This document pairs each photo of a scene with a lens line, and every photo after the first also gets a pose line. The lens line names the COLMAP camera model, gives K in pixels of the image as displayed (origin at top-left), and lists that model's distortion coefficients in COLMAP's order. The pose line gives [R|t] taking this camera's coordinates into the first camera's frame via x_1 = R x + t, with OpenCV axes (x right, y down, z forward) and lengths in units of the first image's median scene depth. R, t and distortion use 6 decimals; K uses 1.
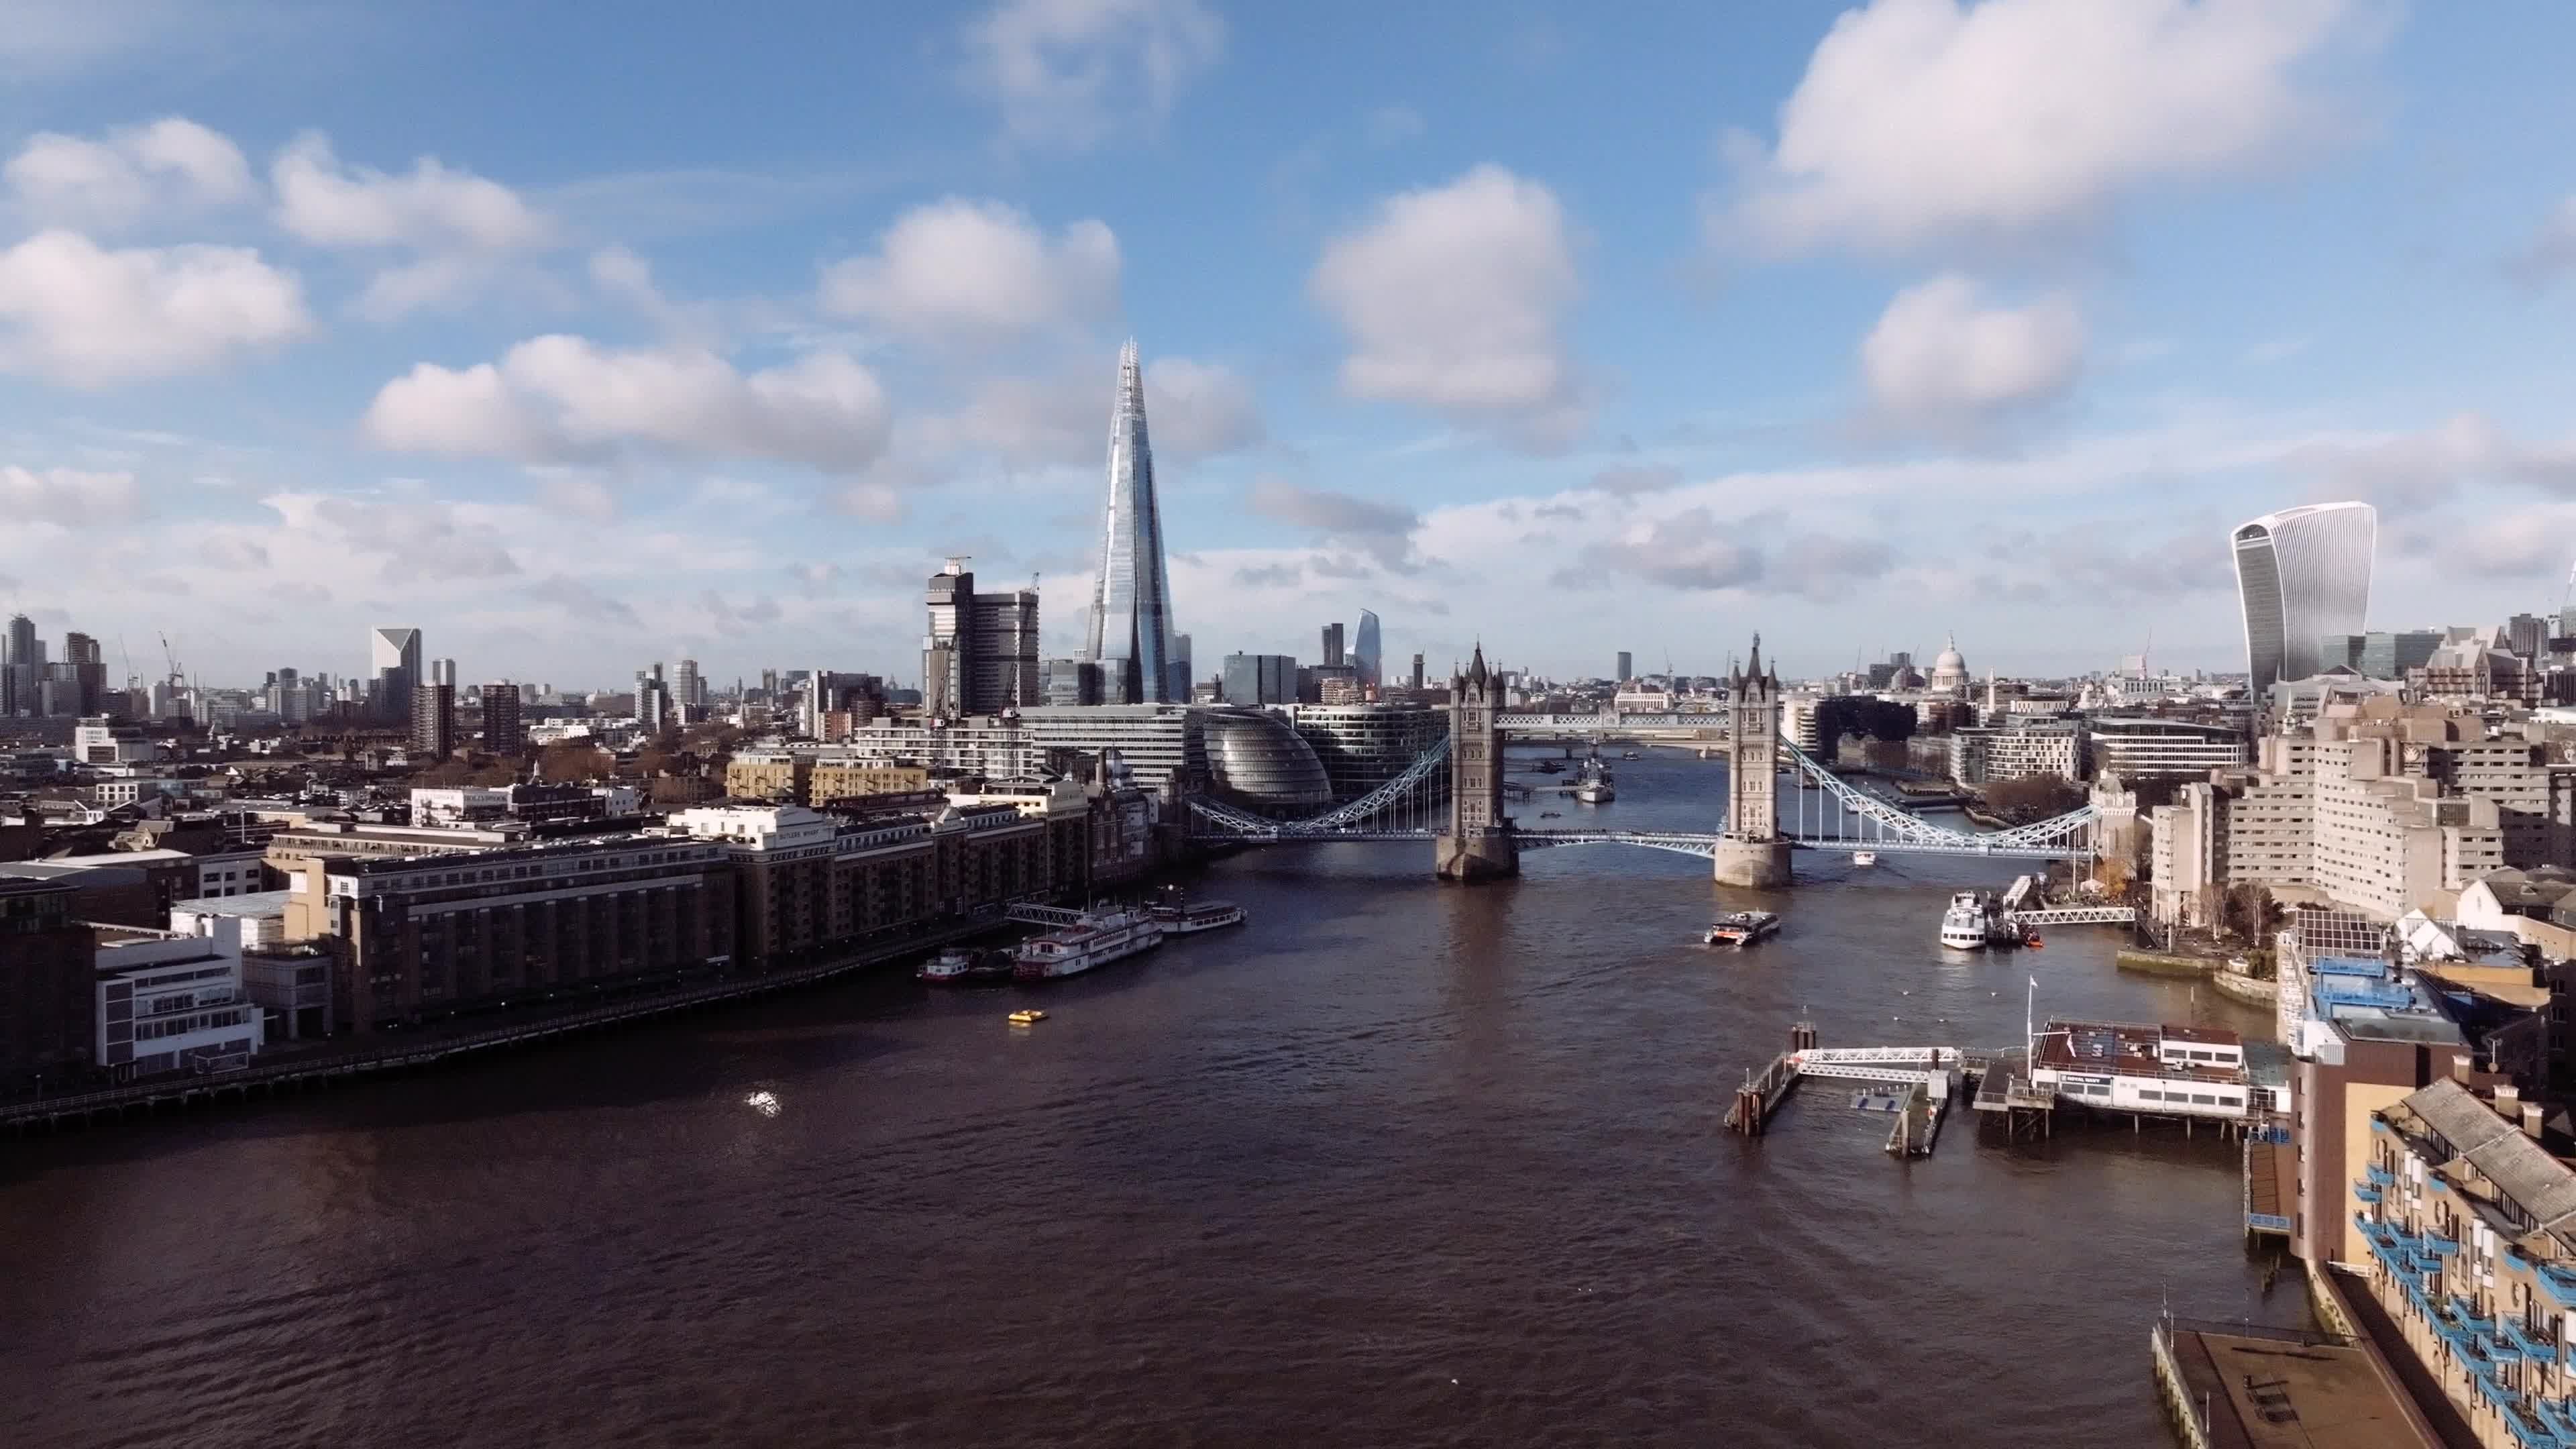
lens RADIAL K [[1808.4, 0, 1288.0], [0, 1808.4, 724.5], [0, 0, 1]] dist [-0.000478, 0.009629]
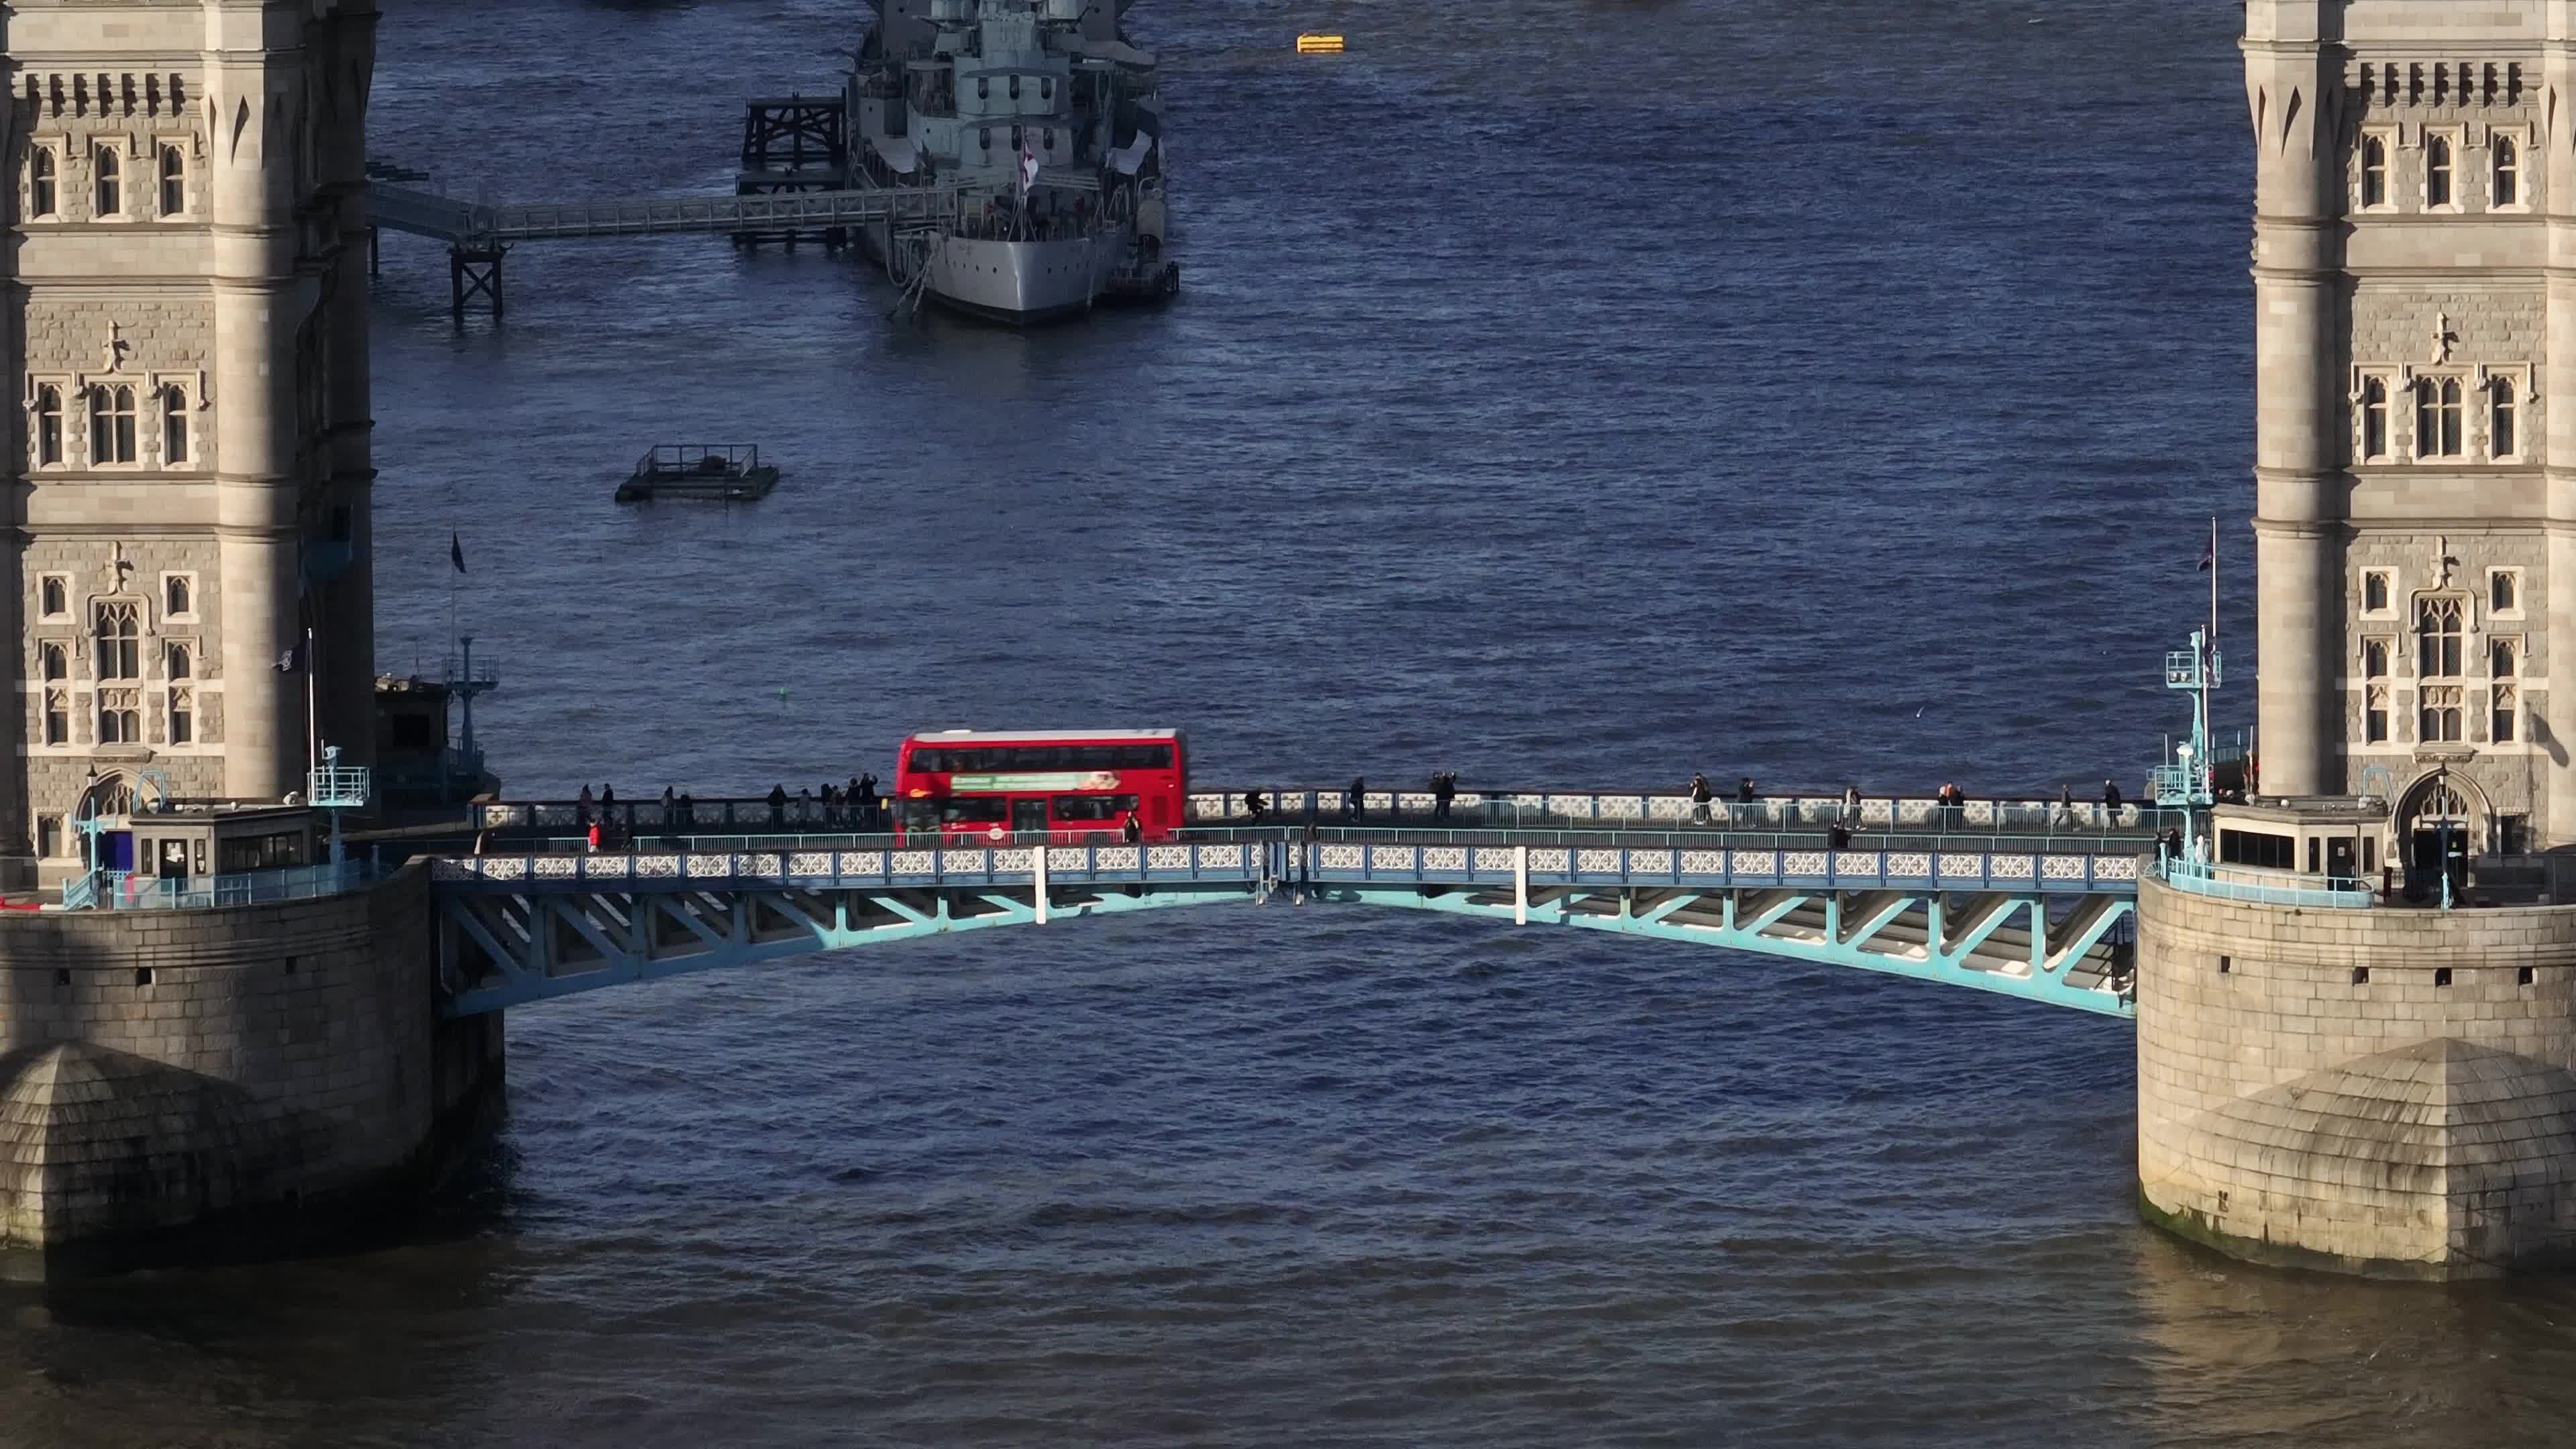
lens RADIAL K [[13725.2, 0, 1288.0], [0, 13725.2, 724.5], [0, 0, 1]] dist [-0.145282, -2.102035]
pose [[0.980115, -0.031442, 0.195923, 0.002646], [0.012426, 0.995154, 0.097541, -0.035477], [-0.198040, -0.093167, 0.975756, 0.123302]]
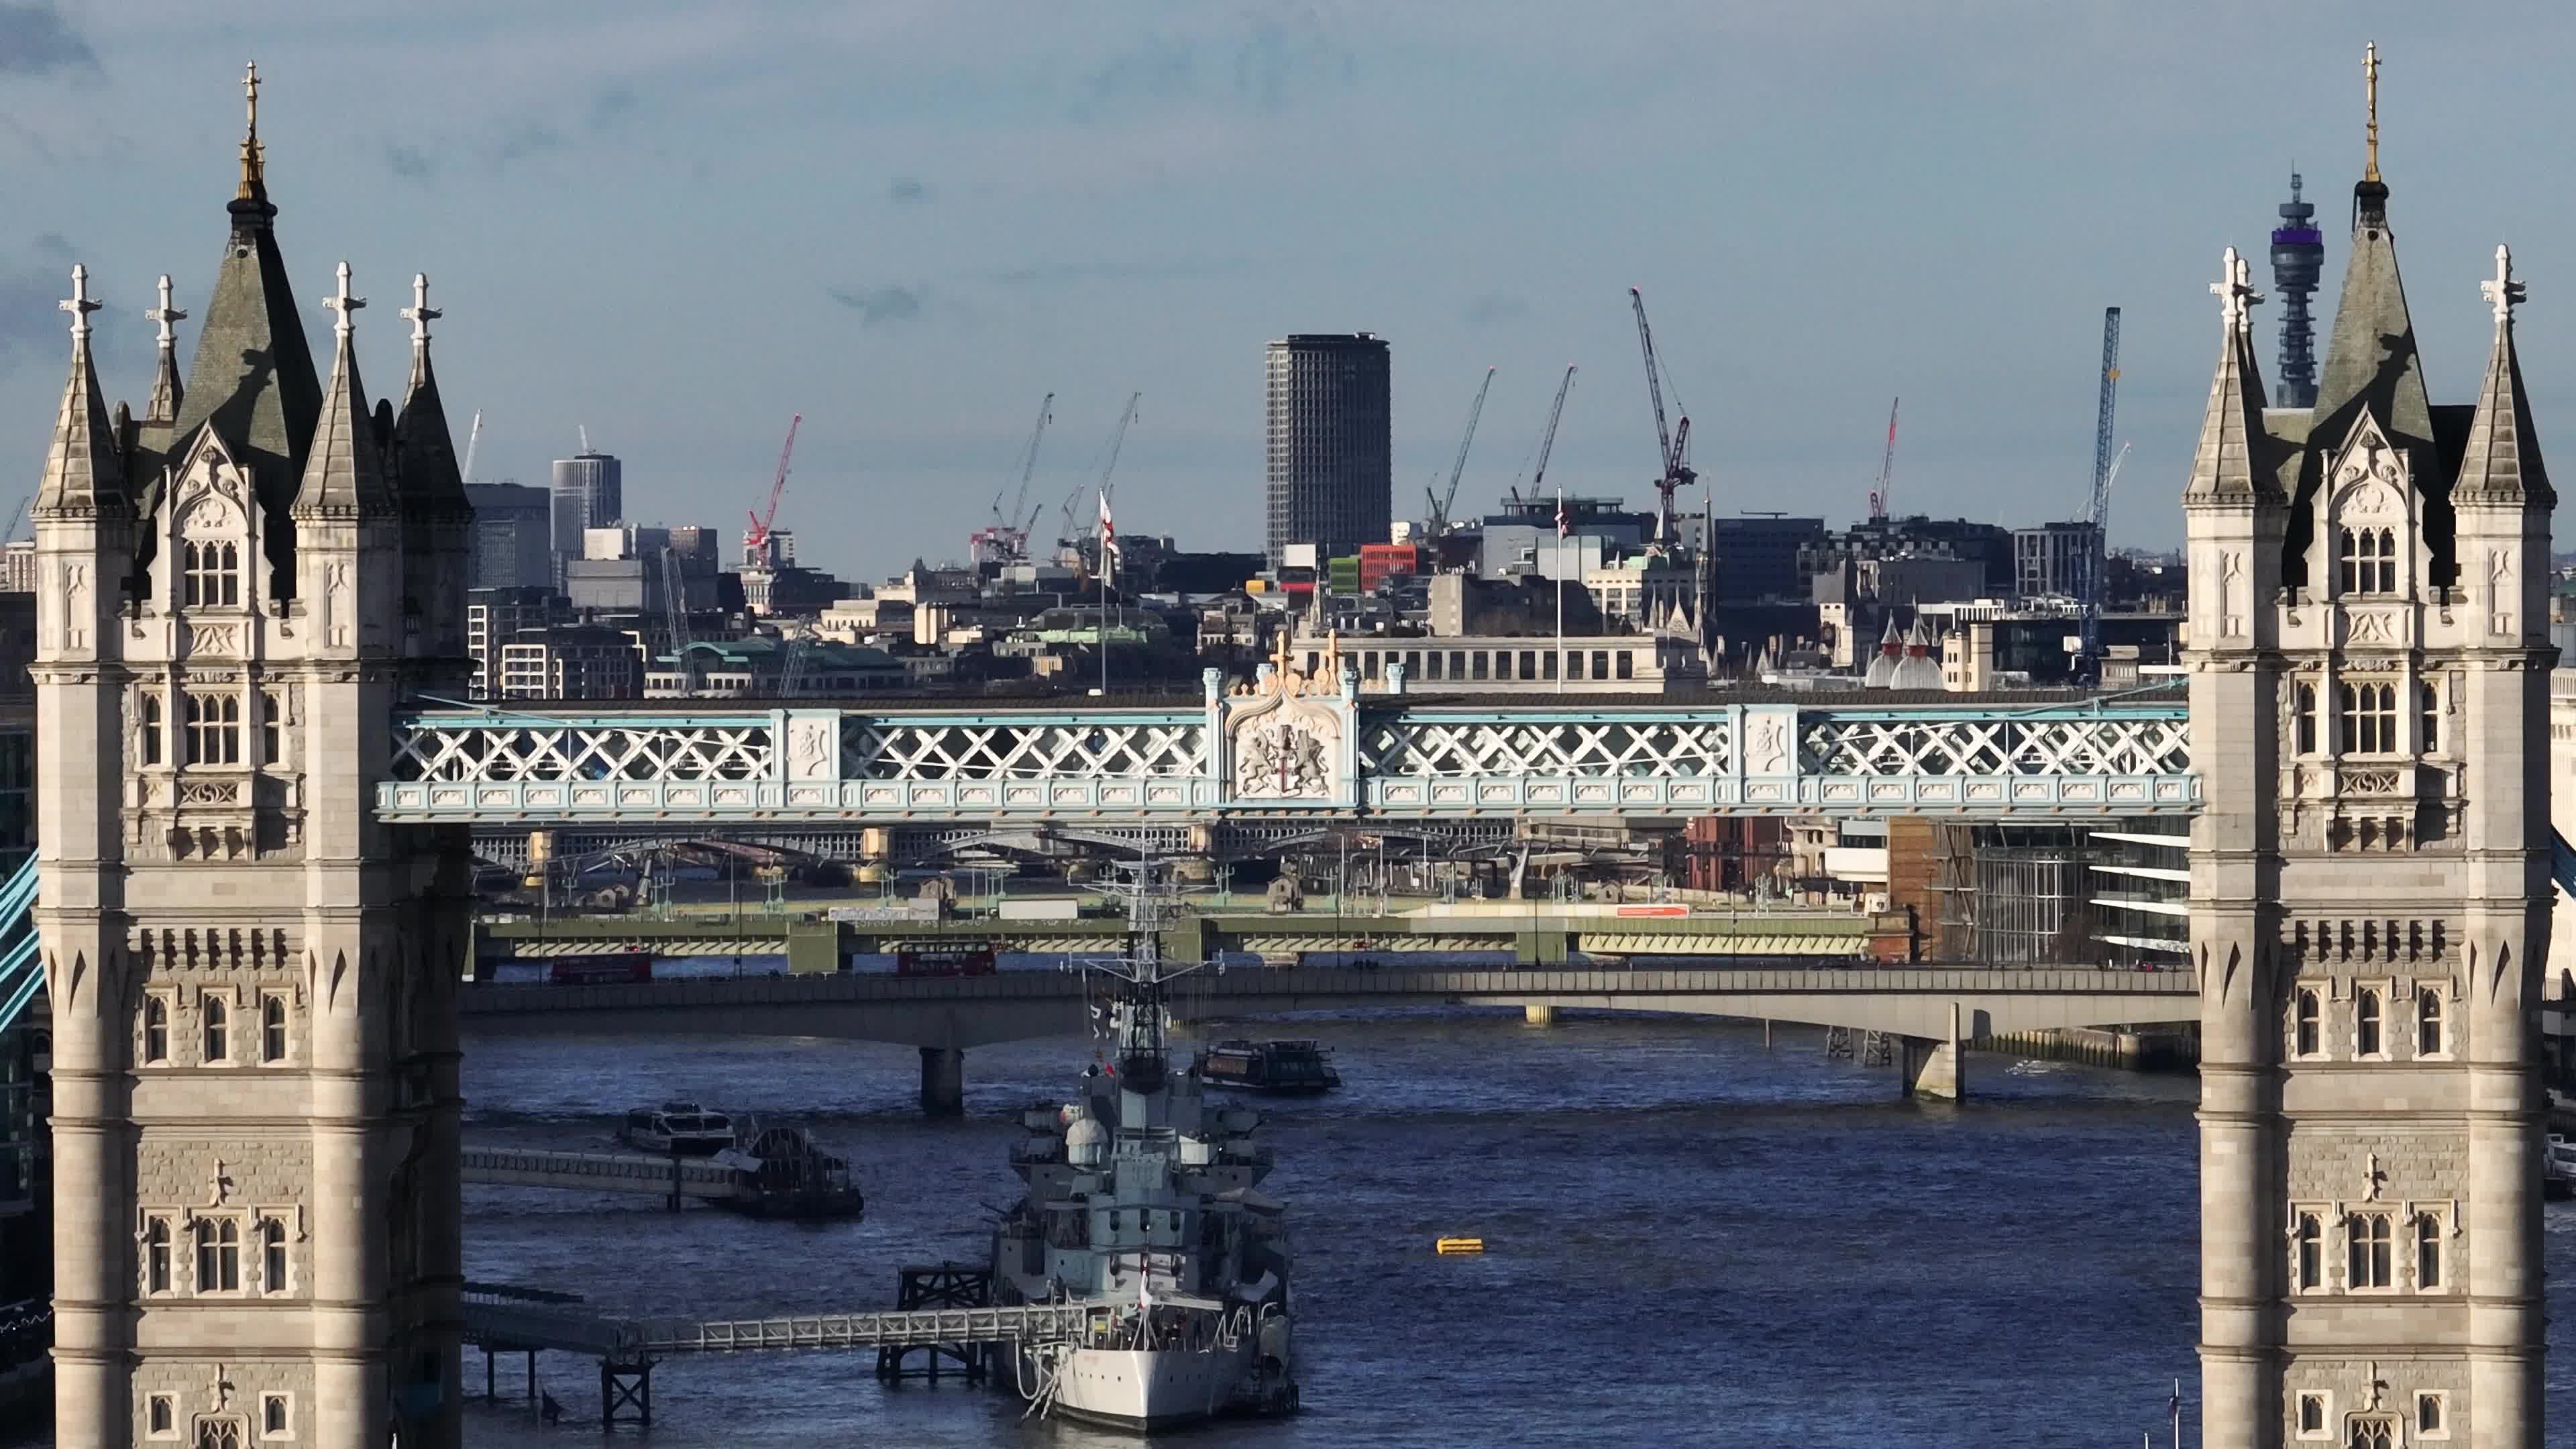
lens RADIAL K [[13725.2, 0, 1288.0], [0, 13725.2, 724.5], [0, 0, 1]] dist [-0.145282, -2.102035]
pose [[0.983694, -0.005574, 0.179764, 0.004150], [0.007866, 0.999897, -0.012042, 0.007614], [-0.179678, 0.013259, 0.983636, 0.046085]]
